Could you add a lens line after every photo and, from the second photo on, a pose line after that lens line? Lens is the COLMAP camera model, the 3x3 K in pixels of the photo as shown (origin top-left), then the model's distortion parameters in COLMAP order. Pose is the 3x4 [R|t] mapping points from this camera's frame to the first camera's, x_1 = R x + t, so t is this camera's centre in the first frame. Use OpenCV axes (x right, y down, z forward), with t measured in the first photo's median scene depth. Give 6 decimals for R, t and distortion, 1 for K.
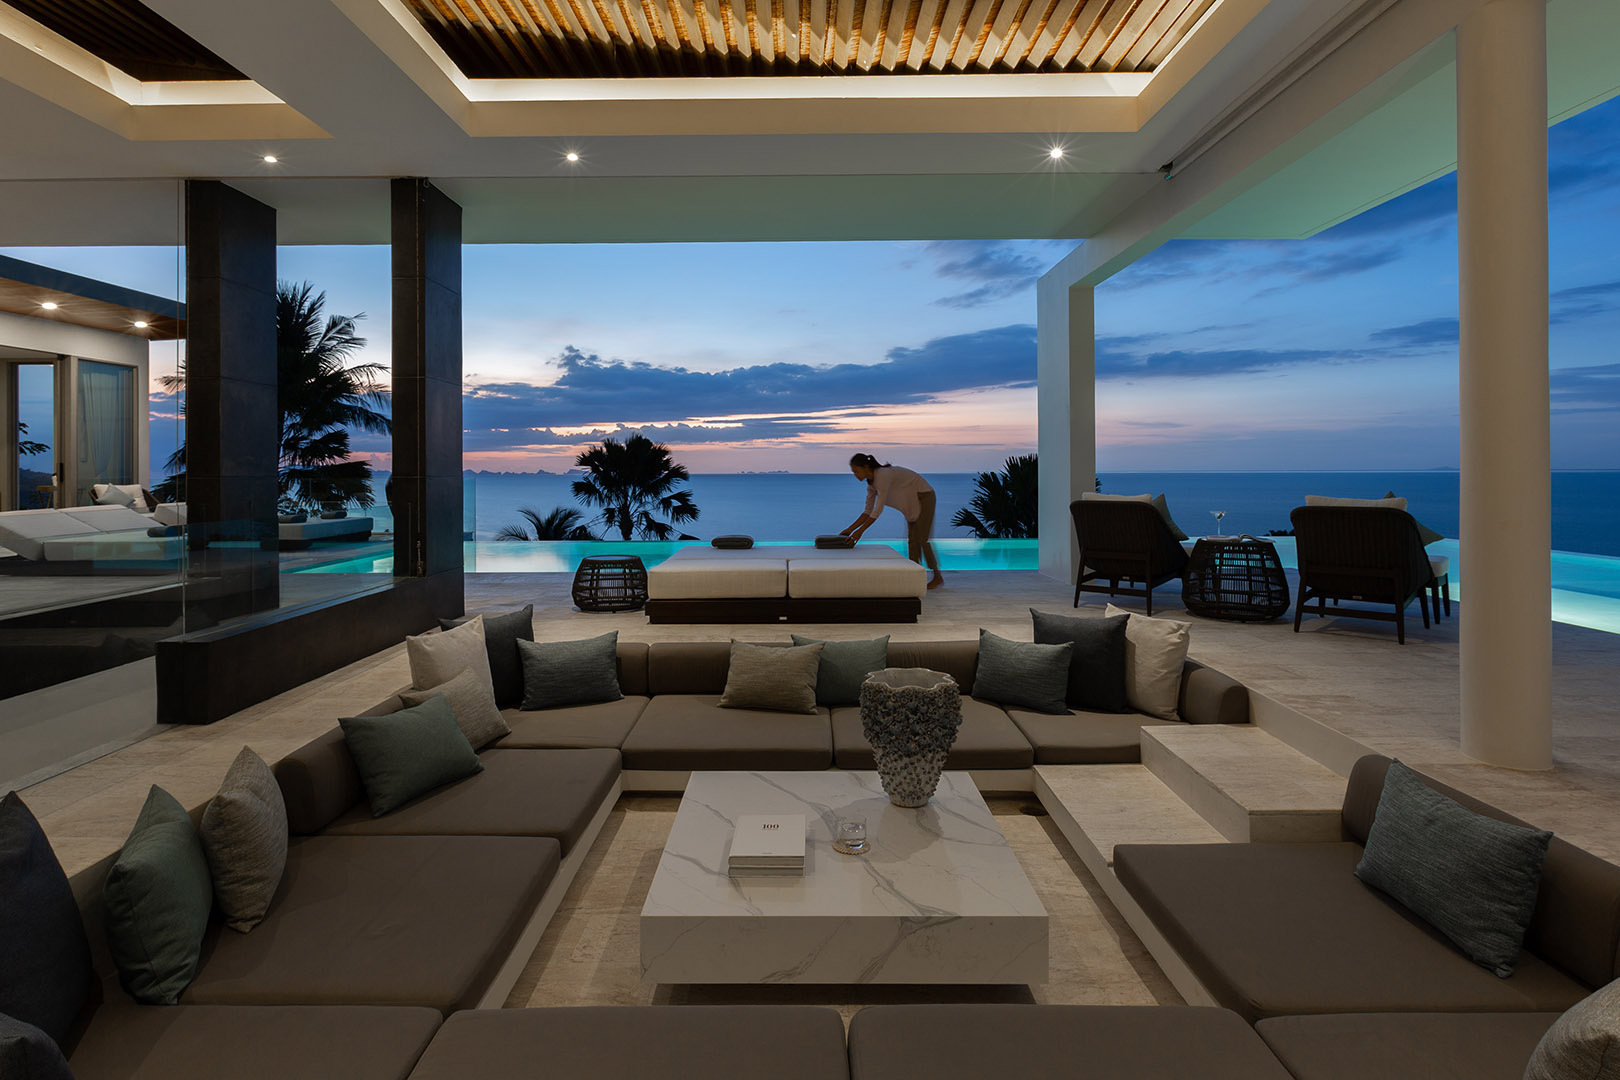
lens RADIAL K [[863.4, 0, 853.3], [0, 863.4, 479.2], [0, 0, 1]] dist [0.018588, -0.001508]
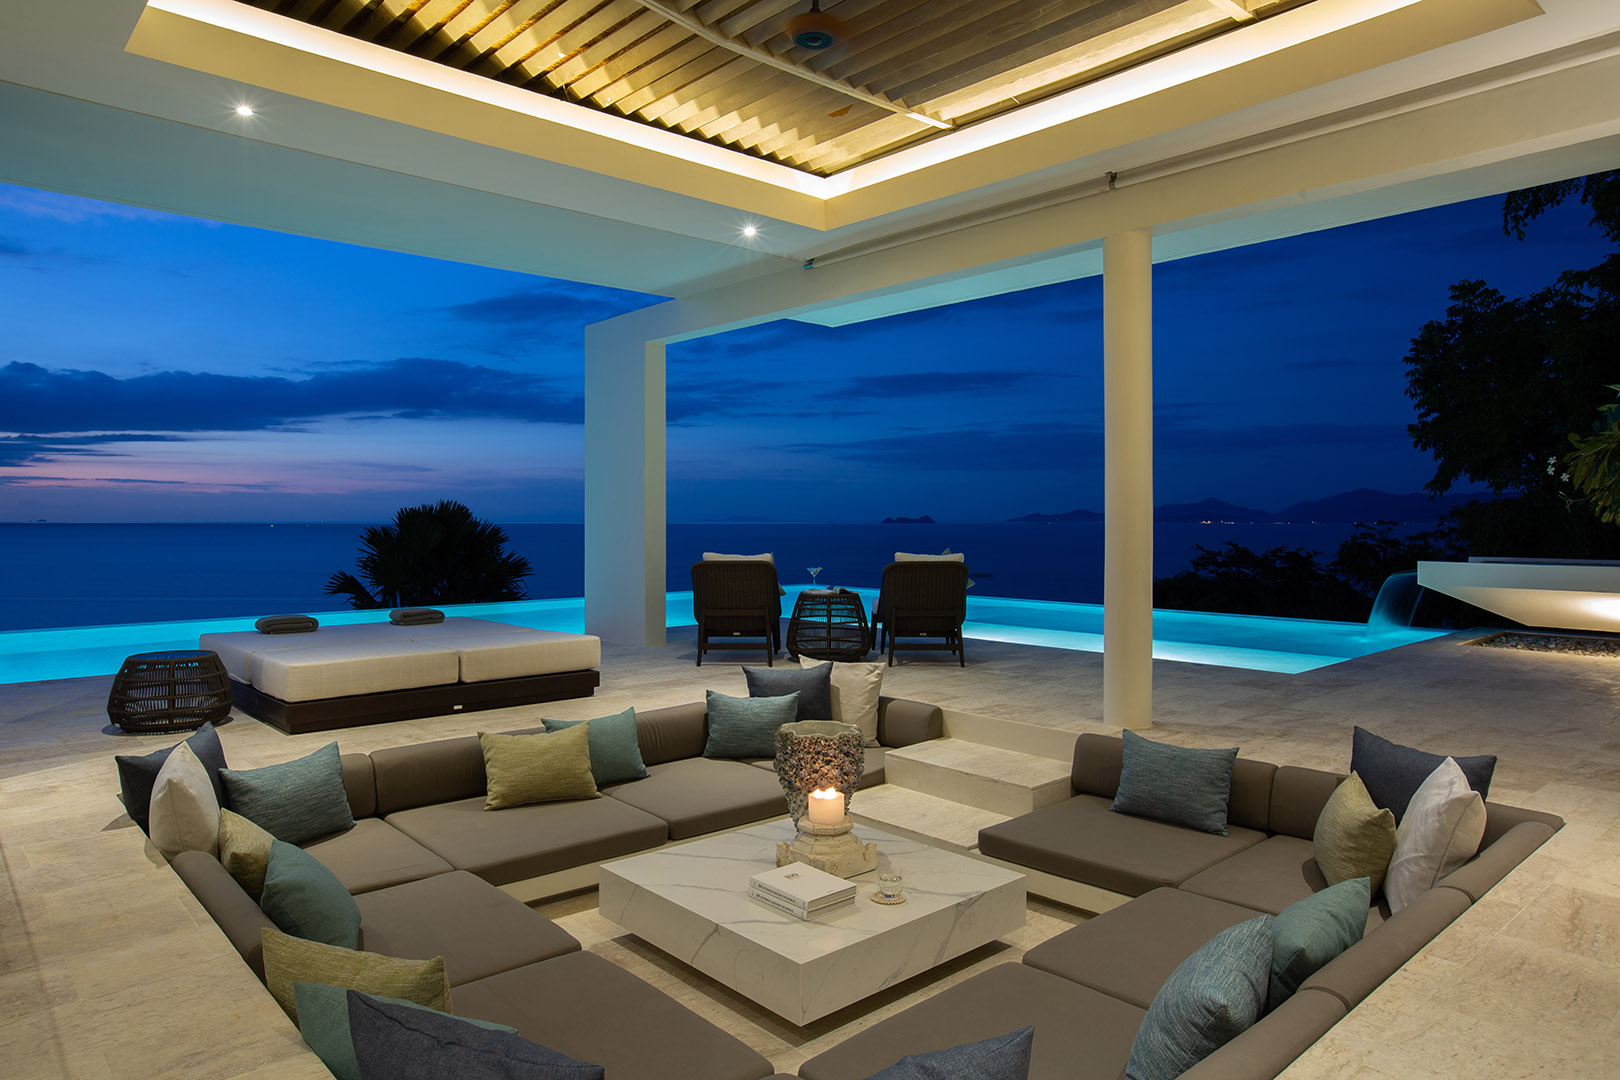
lens RADIAL K [[1020.6, 0, 808.6], [0, 1020.6, 530.5], [0, 0, 1]] dist [-0.013849, 0.002104]
pose [[0.737823, -0.000536, 0.674994, -0.549305], [-0.000227, 0.999999, 0.001042, -0.014689], [-0.674994, -0.000922, 0.737822, 0.036745]]
